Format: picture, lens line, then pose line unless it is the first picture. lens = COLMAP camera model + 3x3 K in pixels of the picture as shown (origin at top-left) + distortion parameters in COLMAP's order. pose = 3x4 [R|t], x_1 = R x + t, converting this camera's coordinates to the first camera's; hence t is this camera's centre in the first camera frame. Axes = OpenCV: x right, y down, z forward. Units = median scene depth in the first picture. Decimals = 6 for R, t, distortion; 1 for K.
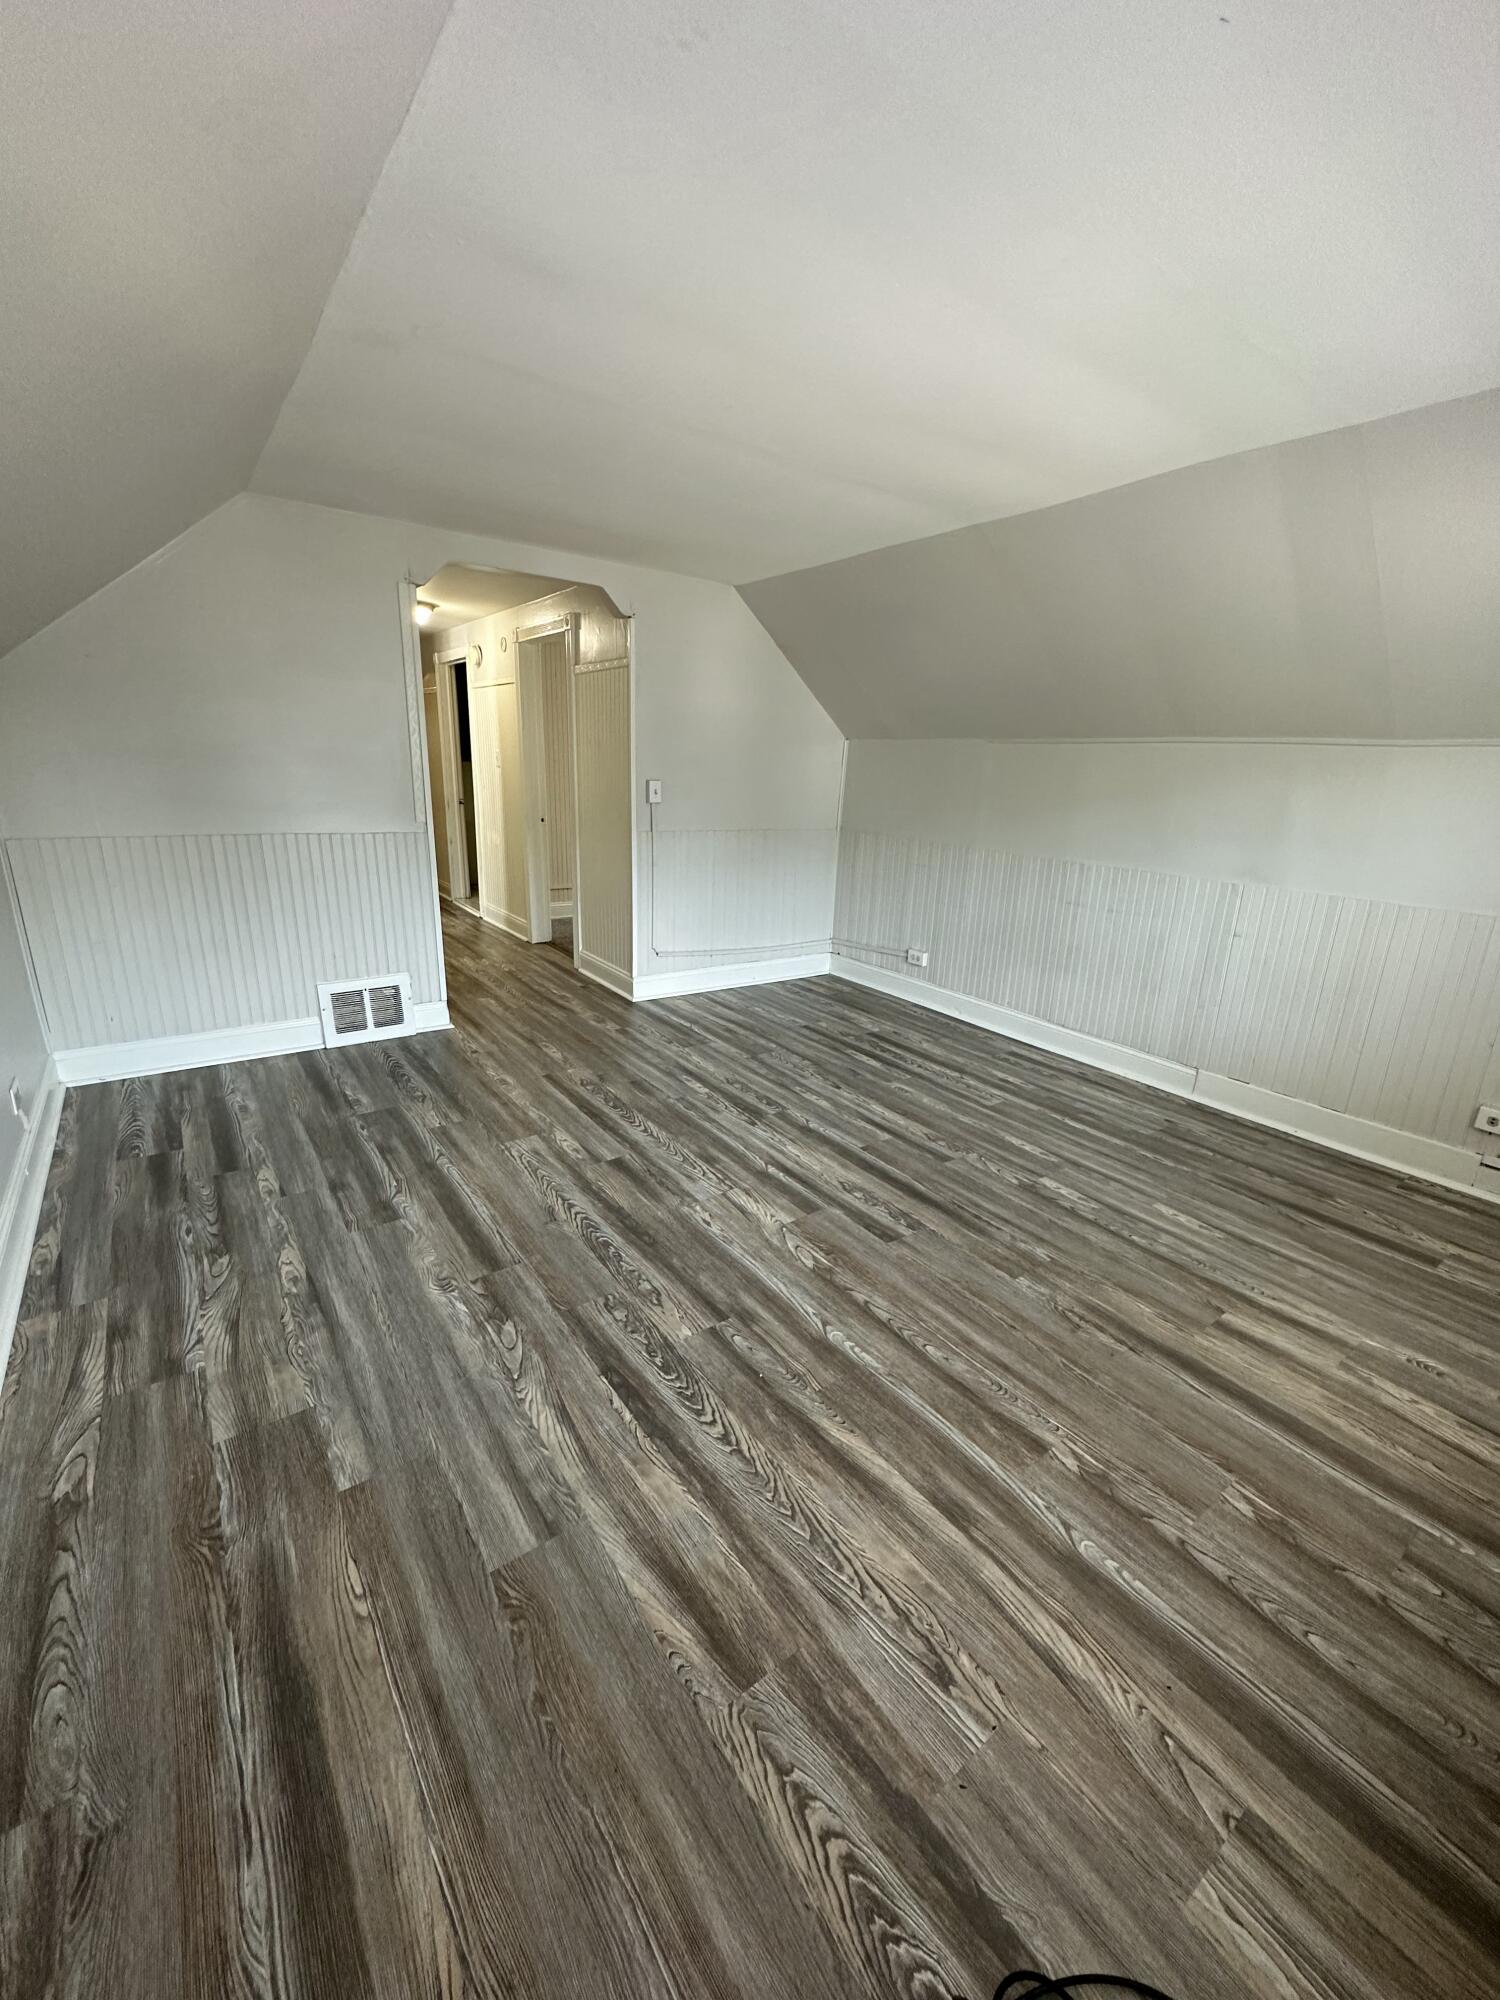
lens RADIAL K [[804.3, 0, 755.8], [0, 804.3, 1006.8], [0, 0, 1]] dist [0.000220, -0.000325]
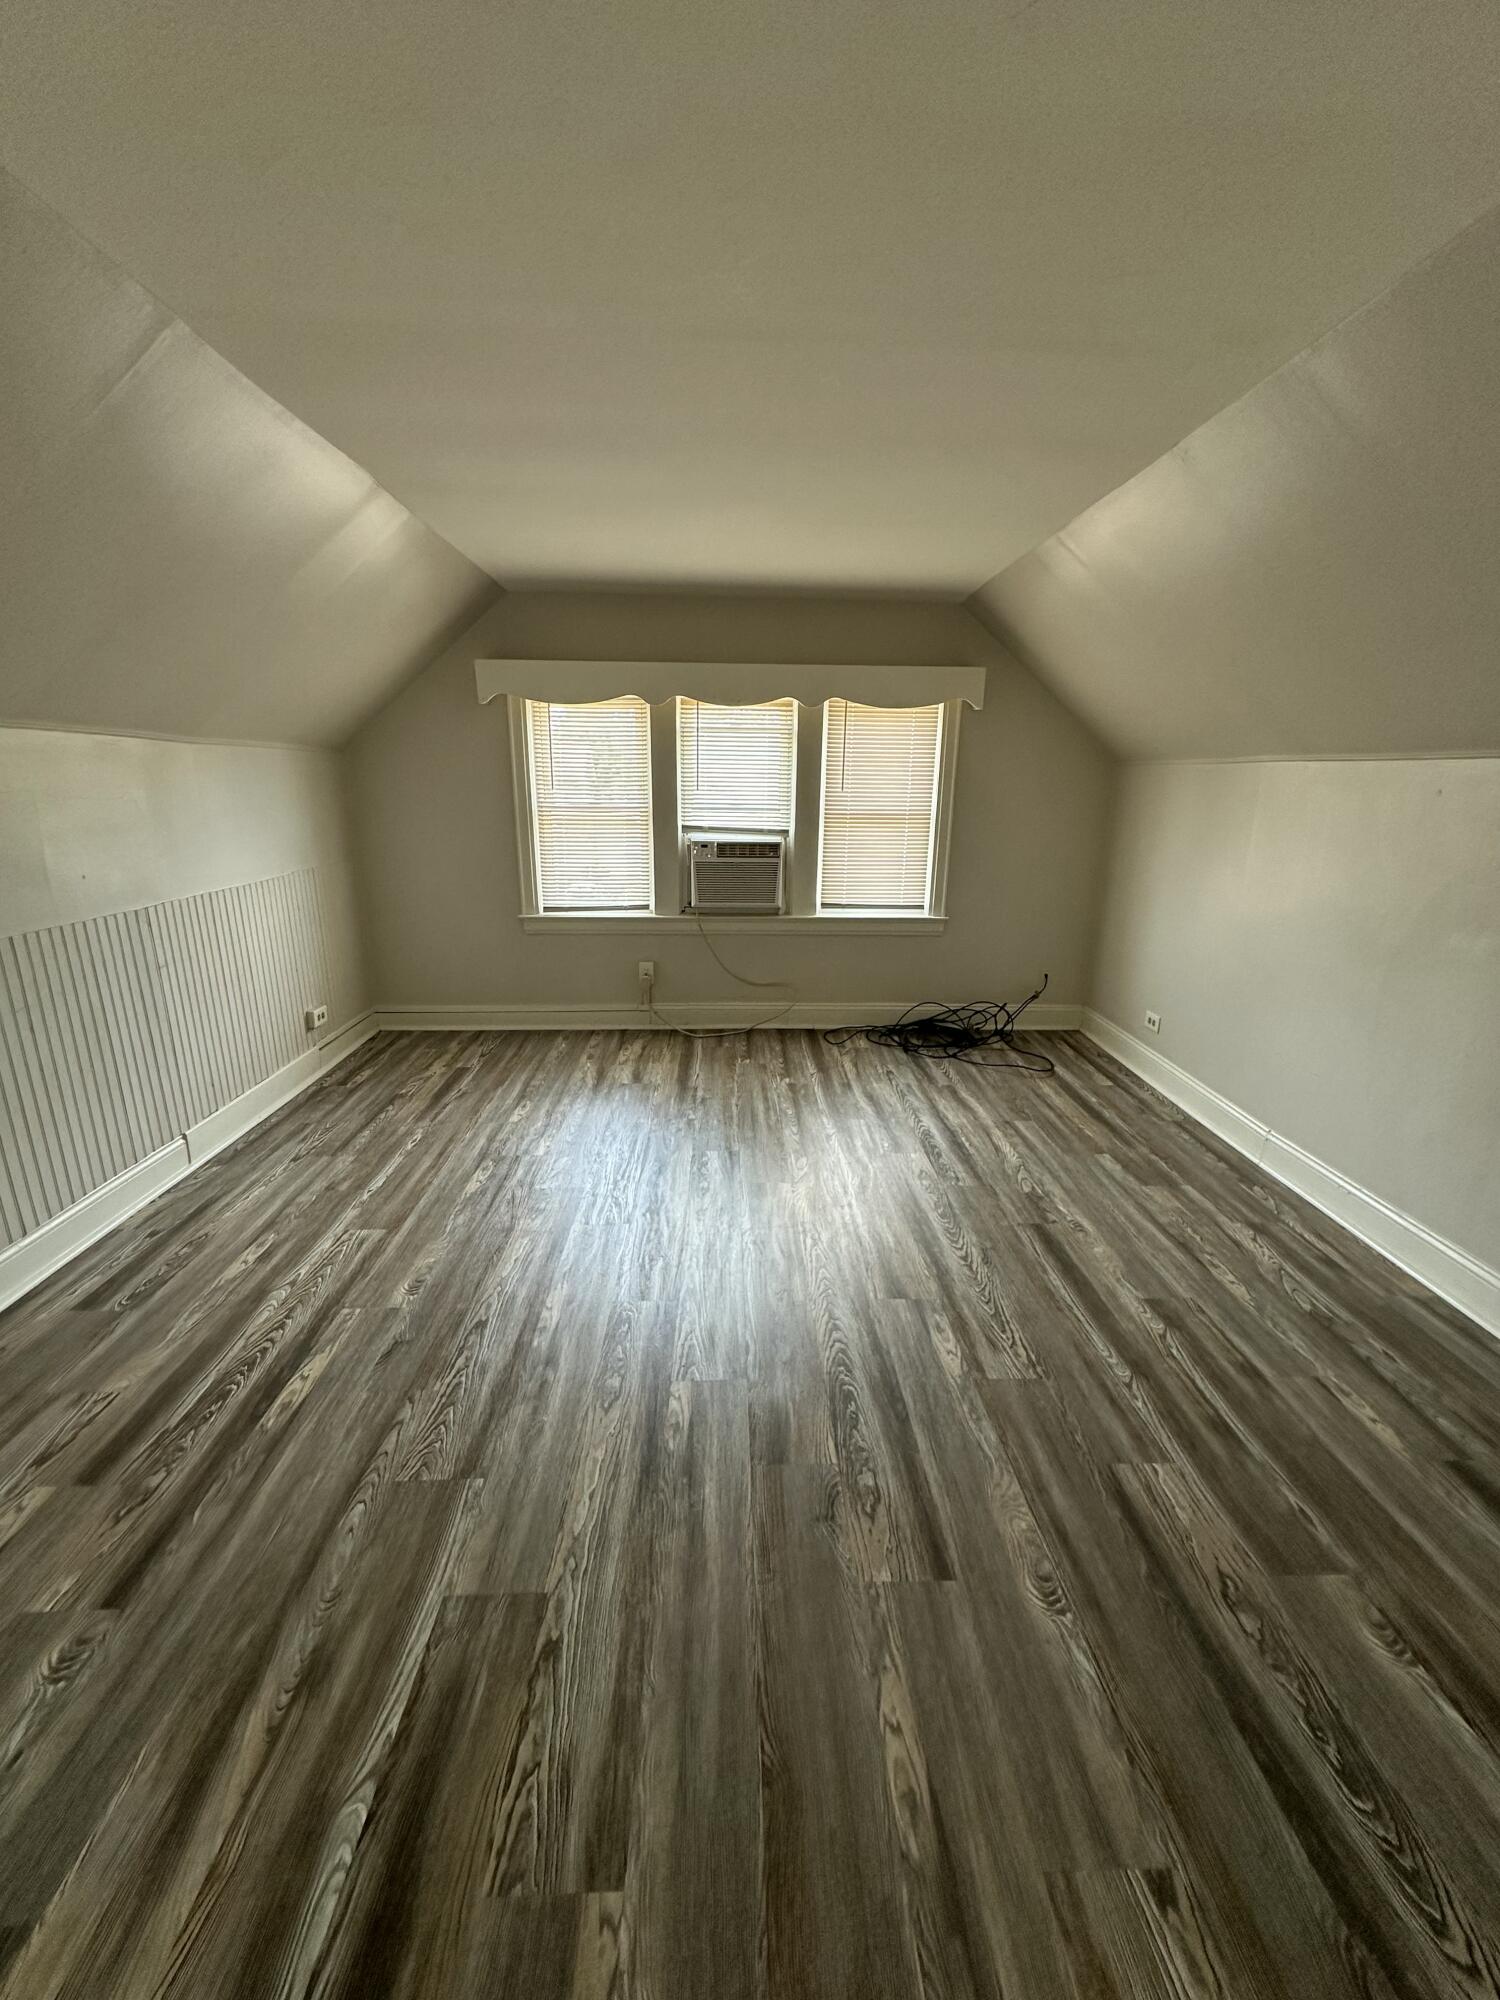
lens RADIAL K [[804.3, 0, 757.0], [0, 804.3, 1010.5], [0, 0, 1]] dist [0.000220, -0.000325]
pose [[-0.829860, -0.203534, 0.519525, -0.466348], [0.114345, 0.849301, 0.515377, -0.537324], [-0.546130, 0.487096, -0.681528, 1.653392]]
